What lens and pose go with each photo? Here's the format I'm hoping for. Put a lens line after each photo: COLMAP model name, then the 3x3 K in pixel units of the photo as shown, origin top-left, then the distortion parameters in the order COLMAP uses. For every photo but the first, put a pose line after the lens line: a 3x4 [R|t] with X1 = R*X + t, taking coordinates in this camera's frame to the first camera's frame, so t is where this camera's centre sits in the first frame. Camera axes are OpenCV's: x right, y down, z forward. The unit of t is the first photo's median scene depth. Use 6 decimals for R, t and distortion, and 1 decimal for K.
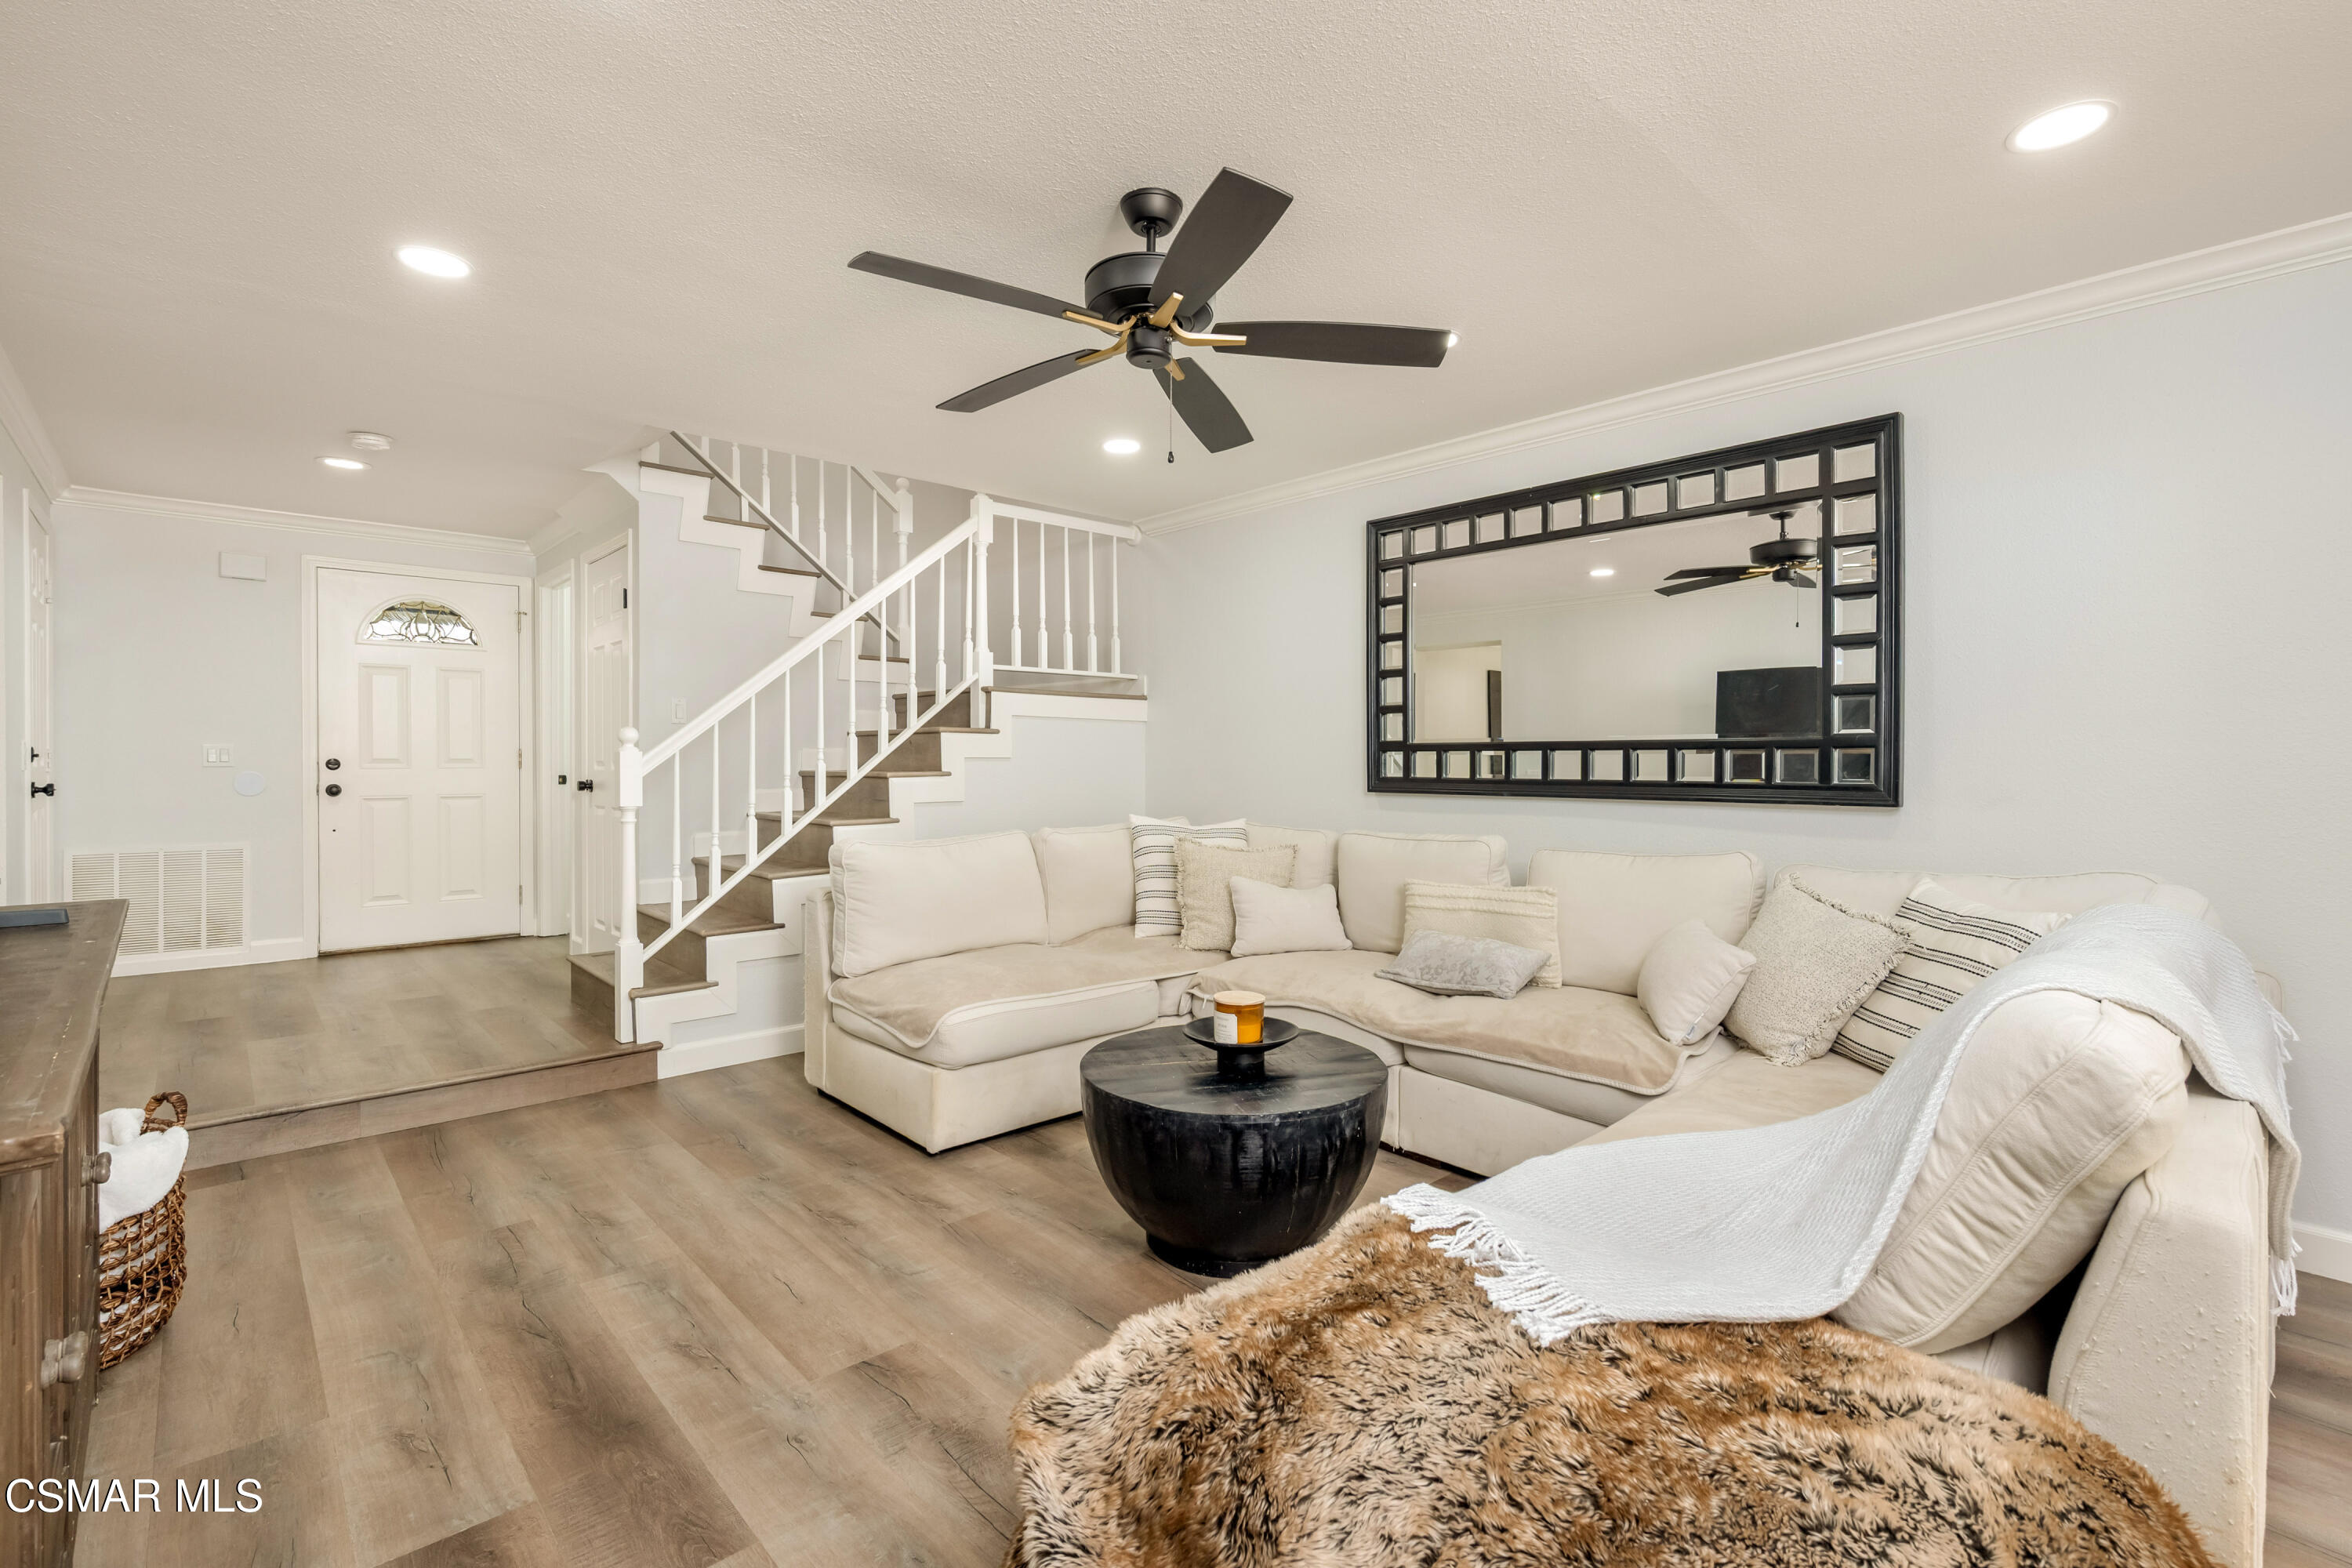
lens RADIAL K [[999.9, 0, 1185.5], [0, 999.9, 804.7], [0, 0, 1]] dist [0.002295, -0.000458]
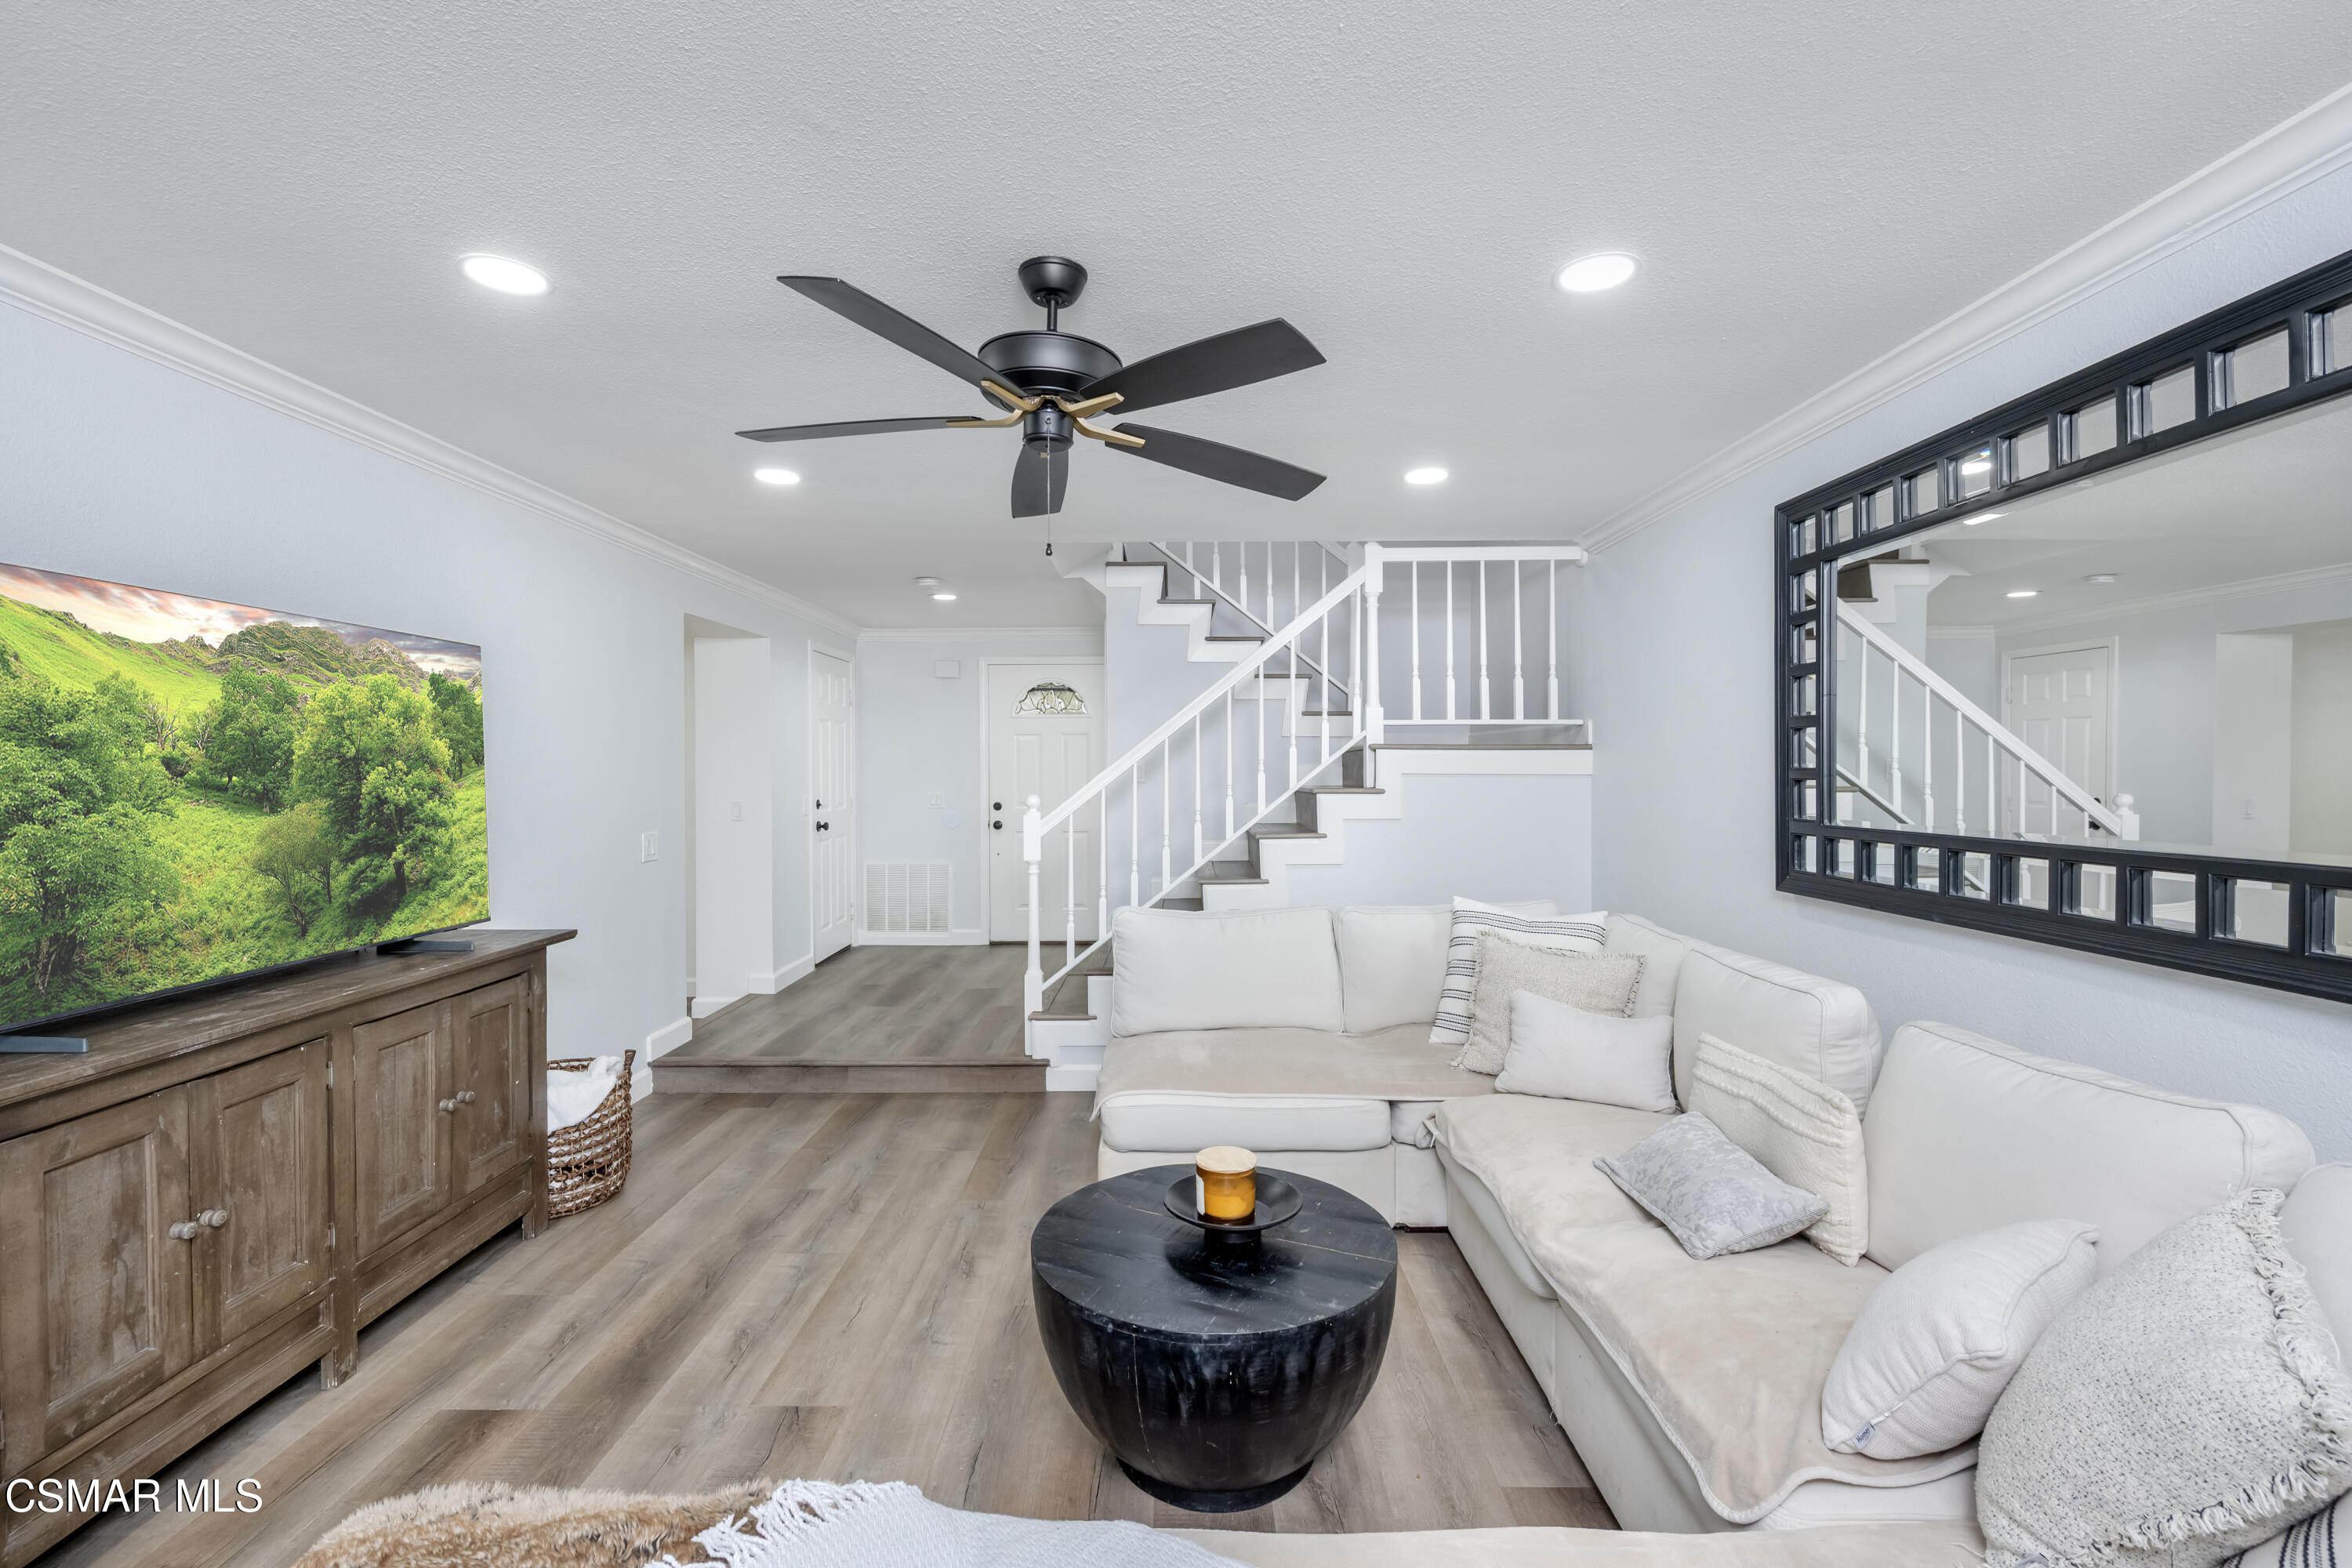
lens RADIAL K [[999.9, 0, 1236.1], [0, 999.9, 809.0], [0, 0, 1]] dist [0.002295, -0.000458]
pose [[0.749747, 0.024849, -0.661257, 0.387725], [-0.029621, 0.999553, 0.003976, -0.066321], [0.661061, 0.016606, 0.750149, 0.237880]]
